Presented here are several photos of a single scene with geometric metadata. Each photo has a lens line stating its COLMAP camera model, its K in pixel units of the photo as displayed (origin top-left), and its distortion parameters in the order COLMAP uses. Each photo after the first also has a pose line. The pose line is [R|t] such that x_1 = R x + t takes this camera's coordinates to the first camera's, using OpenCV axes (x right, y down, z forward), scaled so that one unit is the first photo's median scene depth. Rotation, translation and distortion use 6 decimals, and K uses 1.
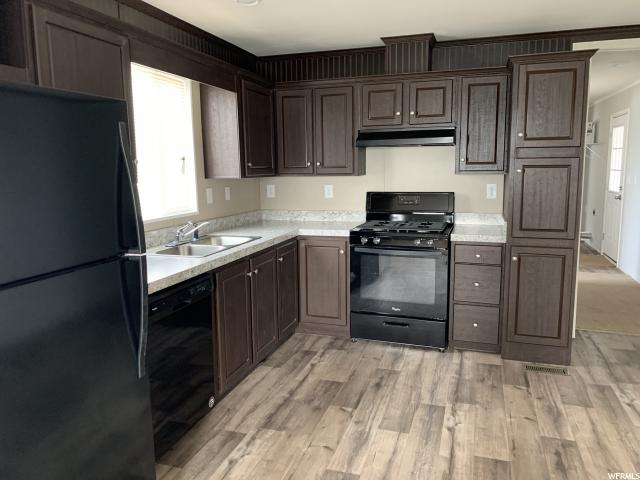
lens RADIAL K [[487.4, 0, 321.0], [0, 487.4, 224.9], [0, 0, 1]] dist [0.002335, -0.002804]
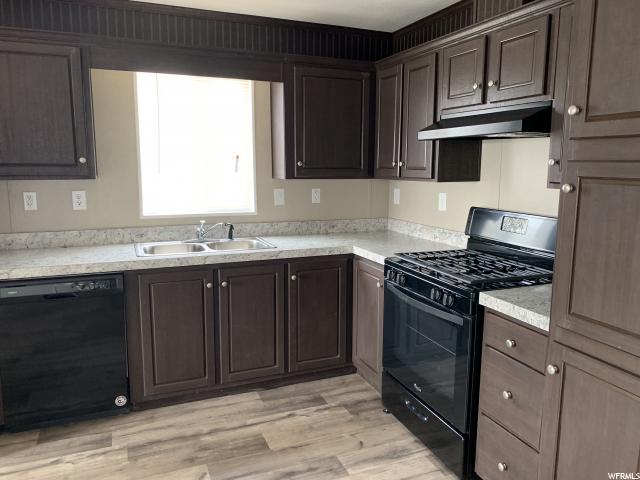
lens RADIAL K [[487.4, 0, 321.0], [0, 487.4, 224.9], [0, 0, 1]] dist [0.002335, -0.002804]
pose [[0.639973, 0.112048, -0.760184, 0.567750], [-0.104329, 0.992820, 0.058506, -0.072471], [0.761282, 0.041867, 0.647068, 0.485753]]
